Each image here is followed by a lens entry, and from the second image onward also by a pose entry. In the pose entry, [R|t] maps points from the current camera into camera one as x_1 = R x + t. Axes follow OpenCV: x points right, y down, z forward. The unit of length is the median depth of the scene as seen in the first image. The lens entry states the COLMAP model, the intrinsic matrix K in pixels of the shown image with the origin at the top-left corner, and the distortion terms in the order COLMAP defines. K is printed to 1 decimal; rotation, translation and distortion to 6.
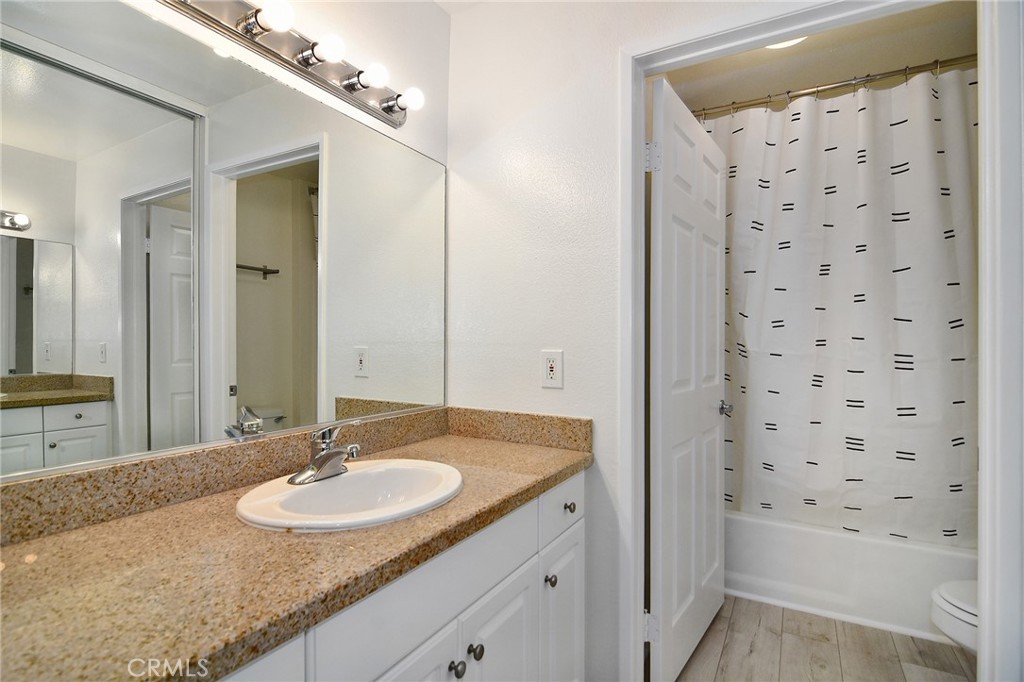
lens RADIAL K [[487.0, 0, 532.0], [0, 487.0, 336.4], [0, 0, 1]] dist [0.010296, -0.014202]
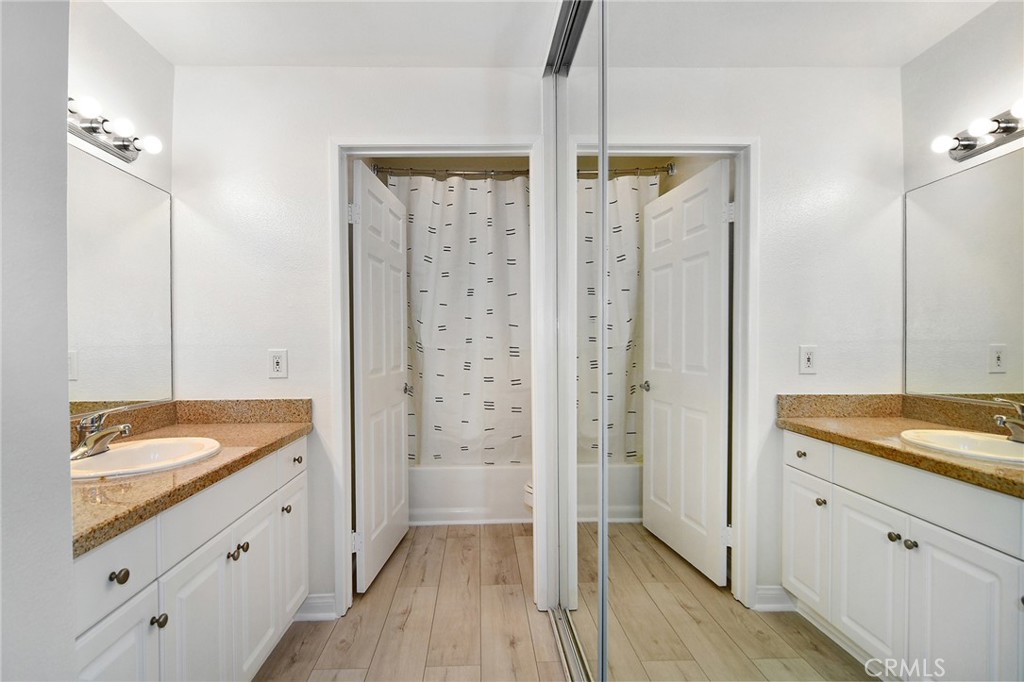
lens RADIAL K [[487.0, 0, 532.0], [0, 487.0, 336.4], [0, 0, 1]] dist [0.010296, -0.014202]
pose [[0.820104, -0.011005, 0.572109, -0.138861], [0.010500, 0.999936, 0.004183, -0.005492], [-0.572118, 0.002577, 0.820167, -0.446768]]
